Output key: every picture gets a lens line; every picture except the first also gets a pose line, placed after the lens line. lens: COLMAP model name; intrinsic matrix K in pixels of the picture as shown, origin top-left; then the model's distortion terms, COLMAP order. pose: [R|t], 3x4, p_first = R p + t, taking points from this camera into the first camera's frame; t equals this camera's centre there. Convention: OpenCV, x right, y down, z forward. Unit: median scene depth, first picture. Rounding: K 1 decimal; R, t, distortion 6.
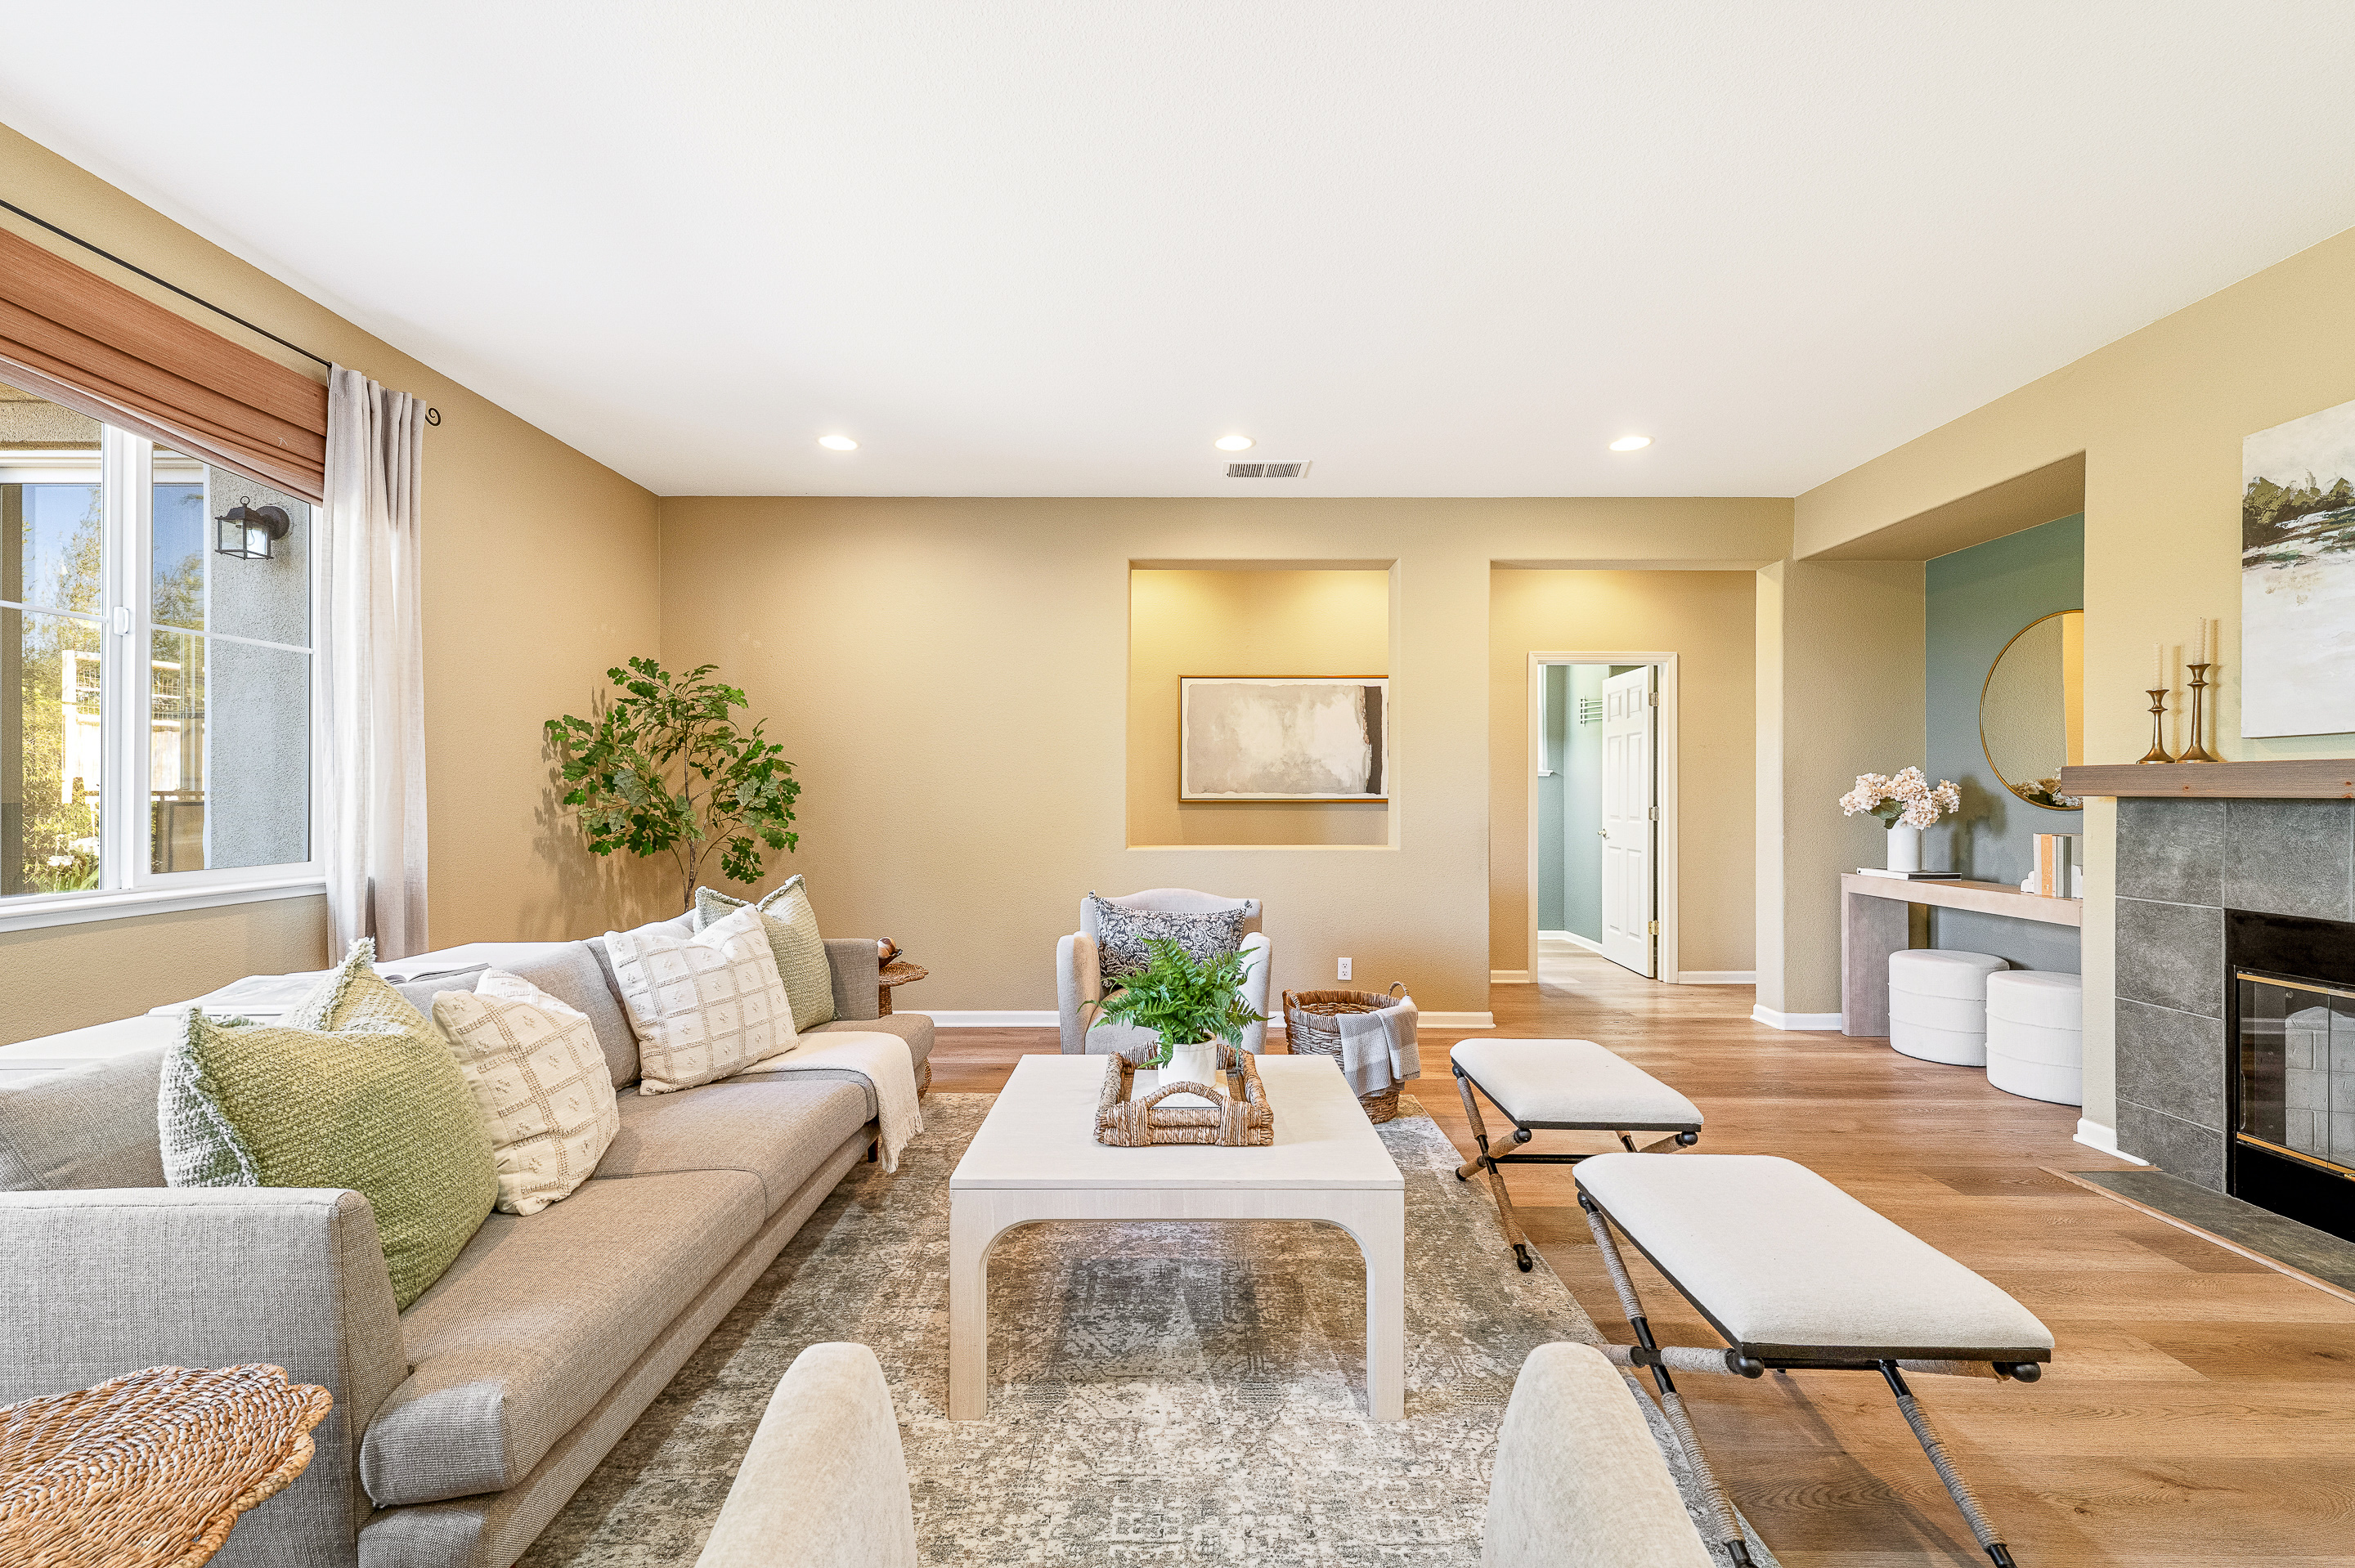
lens RADIAL K [[965.0, 0, 1185.1], [0, 965.0, 783.6], [0, 0, 1]] dist [0.005668, -0.000415]
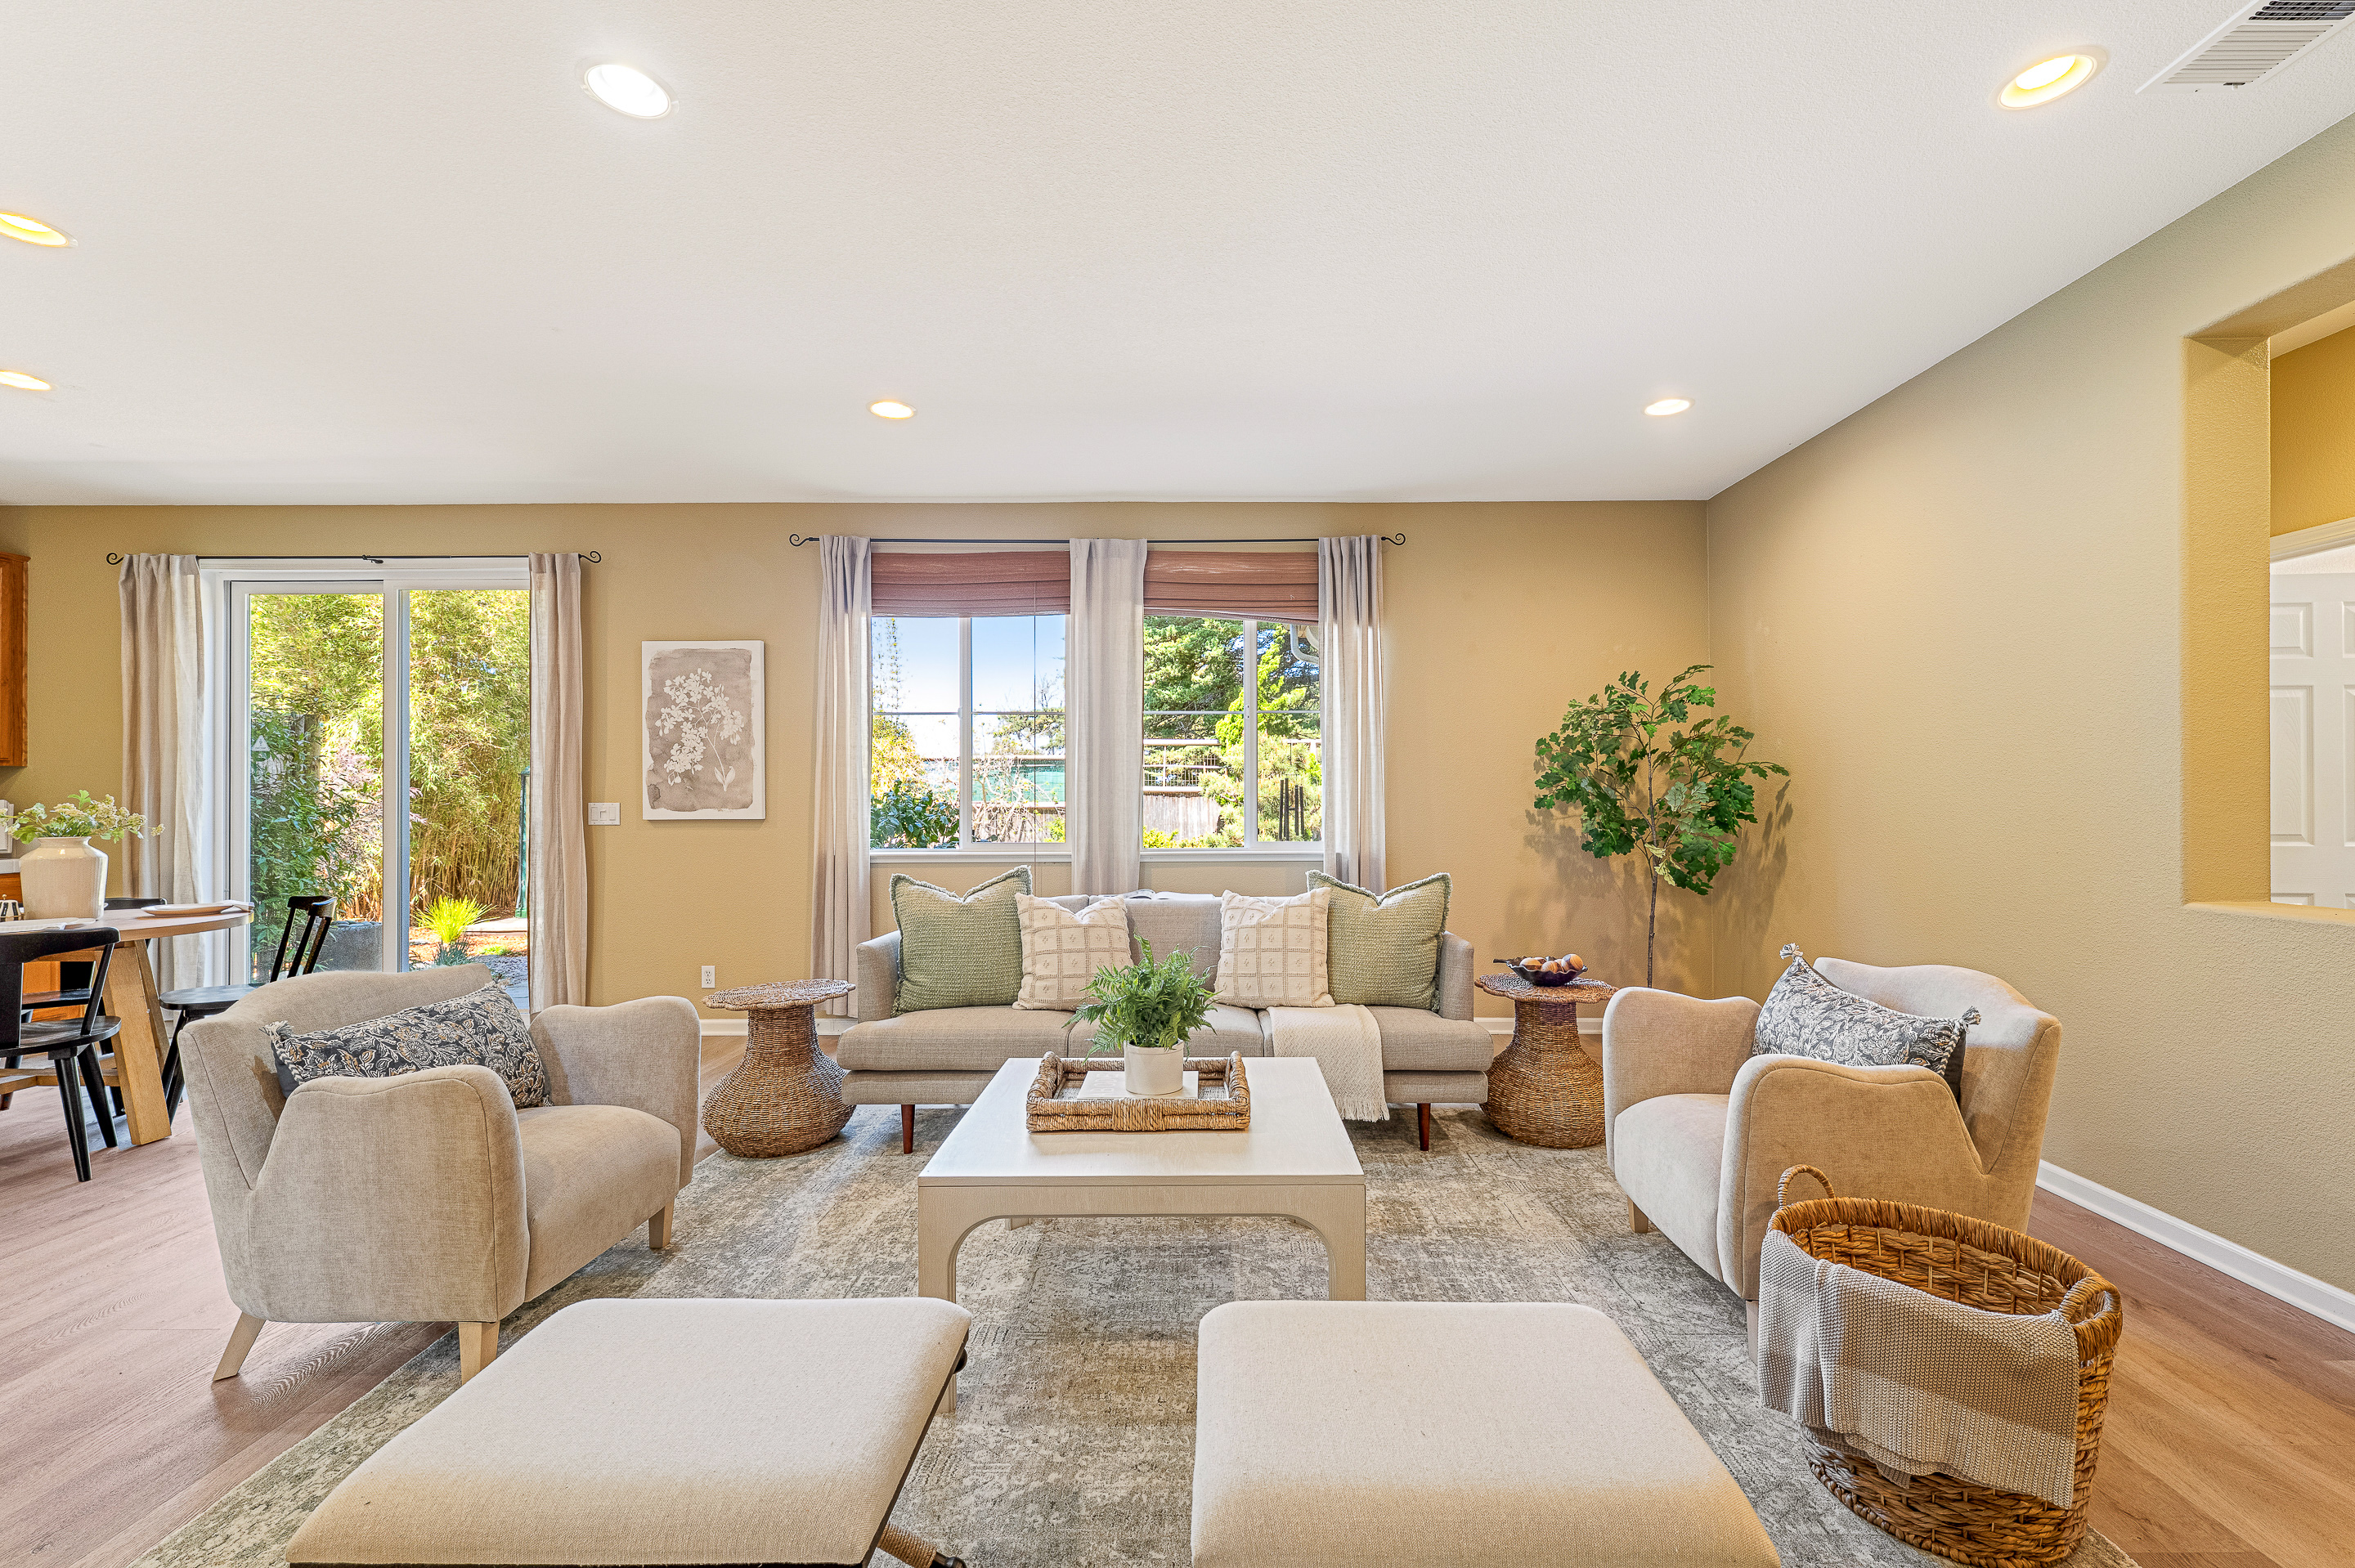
lens RADIAL K [[965.0, 0, 1192.5], [0, 965.0, 794.2], [0, 0, 1]] dist [0.005668, -0.000415]
pose [[-0.005513, -0.004406, -0.999975, 0.775156], [0.010072, 0.999939, -0.004462, 0.006840], [0.999934, -0.010096, -0.005468, 0.806343]]
